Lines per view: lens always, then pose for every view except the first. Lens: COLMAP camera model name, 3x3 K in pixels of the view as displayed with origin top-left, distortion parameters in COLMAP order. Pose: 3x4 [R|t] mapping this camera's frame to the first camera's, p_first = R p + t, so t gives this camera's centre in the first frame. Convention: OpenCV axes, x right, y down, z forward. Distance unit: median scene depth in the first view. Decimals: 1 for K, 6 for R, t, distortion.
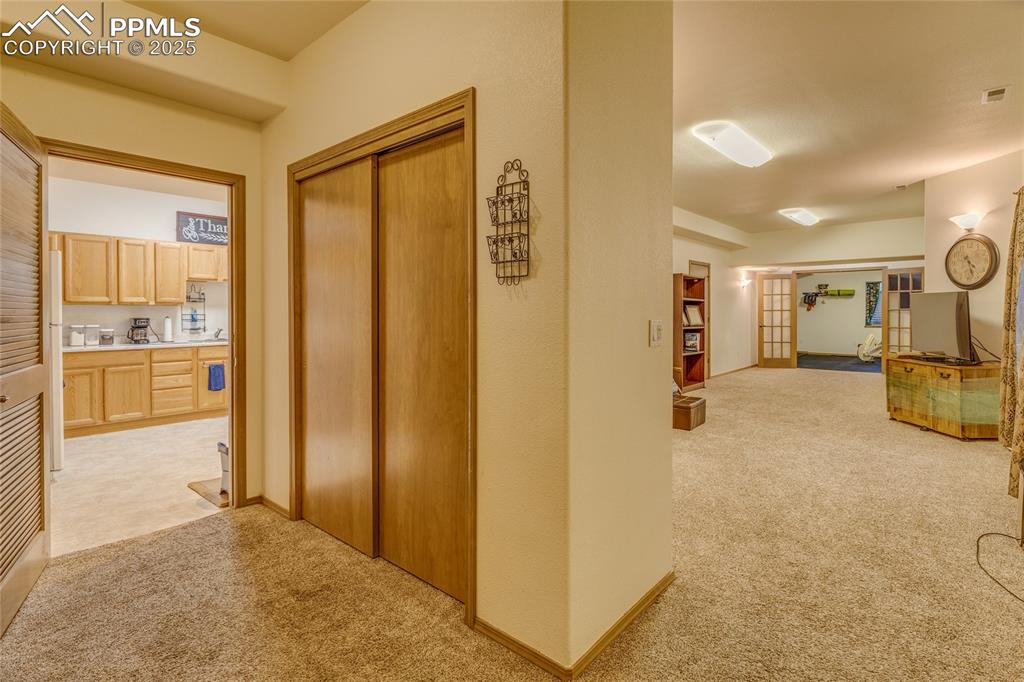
lens RADIAL K [[501.4, 0, 510.4], [0, 501.4, 327.7], [0, 0, 1]] dist [-0.001569, -0.000519]
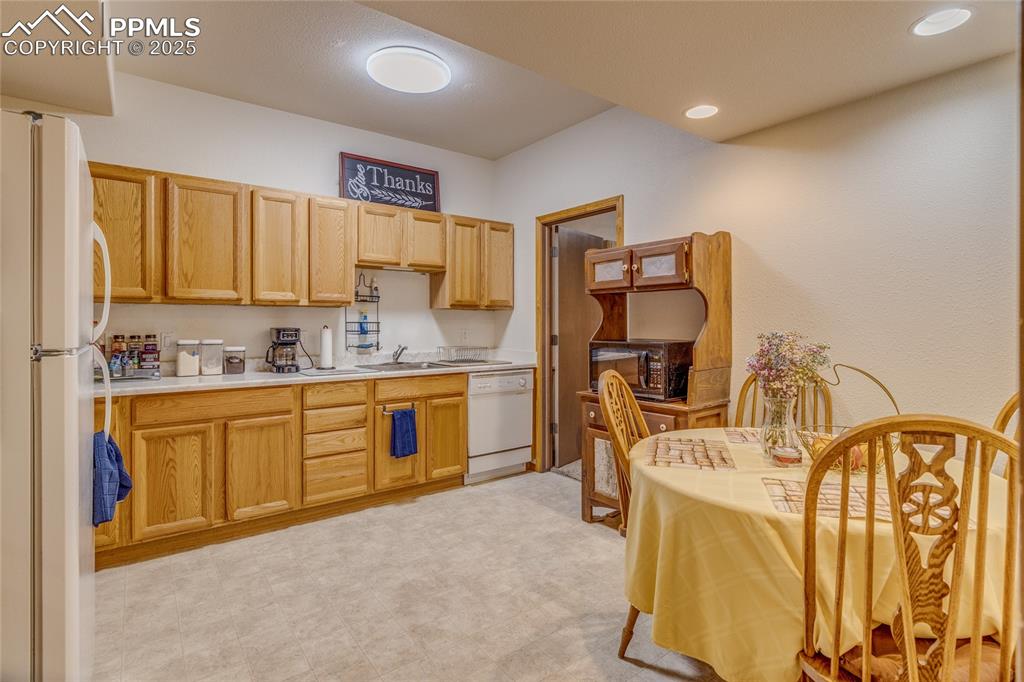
lens RADIAL K [[501.4, 0, 510.4], [0, 501.4, 327.7], [0, 0, 1]] dist [-0.001569, -0.000519]
pose [[0.979611, -0.001363, -0.200899, -0.367586], [-0.002565, 0.999811, -0.019287, -0.009213], [0.200888, 0.019409, 0.979422, 0.484199]]
